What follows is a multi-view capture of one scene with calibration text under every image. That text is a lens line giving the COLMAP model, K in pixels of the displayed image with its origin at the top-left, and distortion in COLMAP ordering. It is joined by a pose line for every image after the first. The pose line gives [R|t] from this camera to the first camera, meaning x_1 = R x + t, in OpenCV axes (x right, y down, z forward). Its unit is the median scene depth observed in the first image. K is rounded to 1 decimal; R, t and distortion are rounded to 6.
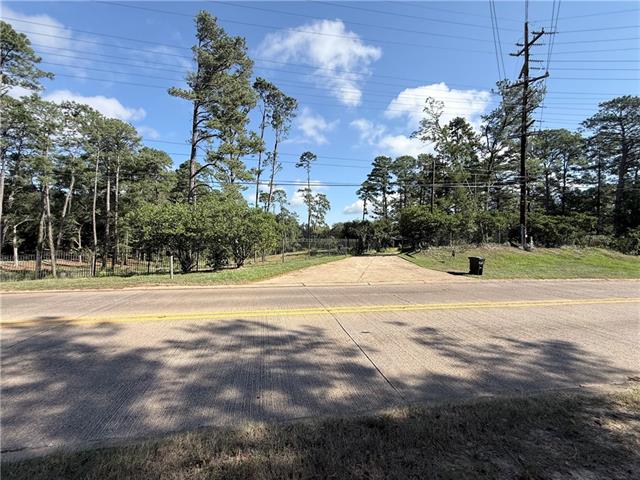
lens RADIAL K [[254.3, 0, 318.4], [0, 254.3, 240.4], [0, 0, 1]] dist [-0.000426, -0.000478]
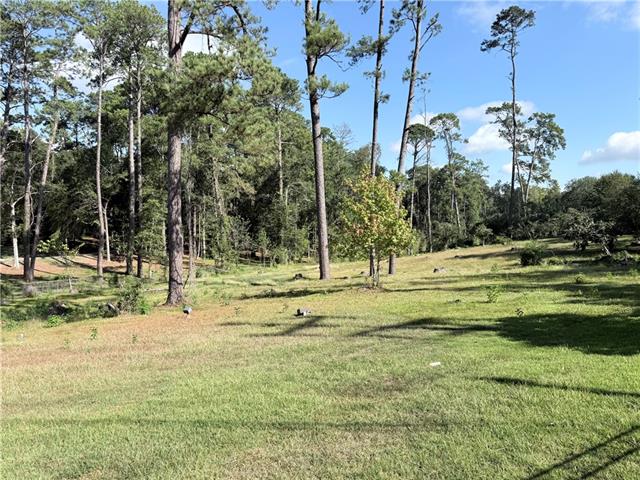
lens RADIAL K [[453.3, 0, 317.0], [0, 453.3, 241.4], [0, 0, 1]] dist [0.111070, -0.173766]
pose [[0.907854, 0.005563, -0.419249, -0.029496], [0.014580, 0.998888, 0.044827, -0.005606], [0.419032, -0.046809, 0.906764, 0.378044]]
